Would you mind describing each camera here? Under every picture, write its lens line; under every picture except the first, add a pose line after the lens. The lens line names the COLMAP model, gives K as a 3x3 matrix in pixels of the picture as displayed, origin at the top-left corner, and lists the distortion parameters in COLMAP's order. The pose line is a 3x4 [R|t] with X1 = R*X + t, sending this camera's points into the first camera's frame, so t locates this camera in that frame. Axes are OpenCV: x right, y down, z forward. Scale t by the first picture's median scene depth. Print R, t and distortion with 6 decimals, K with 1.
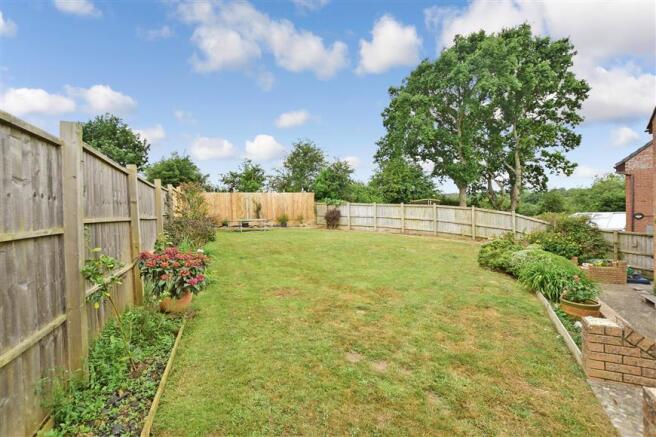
lens RADIAL K [[288.7, 0, 327.5], [0, 288.7, 217.6], [0, 0, 1]] dist [-0.016313, -0.000334]
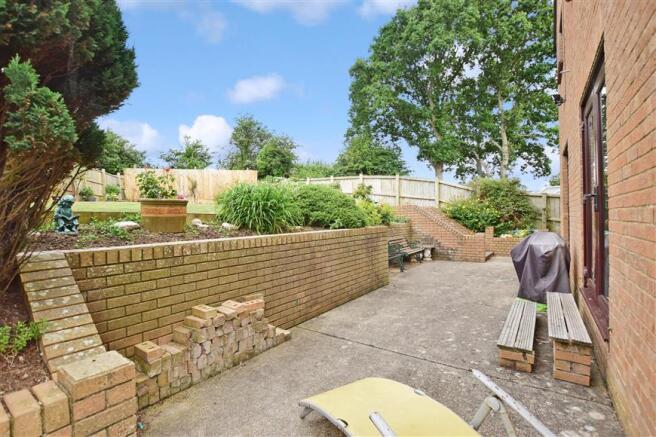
lens RADIAL K [[301.3, 0, 327.1], [0, 301.3, 219.4], [0, 0, 1]] dist [-0.016903, 0.000129]
pose [[0.994847, 0.008353, -0.101041, 0.275811], [-0.008275, 0.999965, 0.001190, 0.067730], [0.101048, -0.000348, 0.994882, 0.059707]]
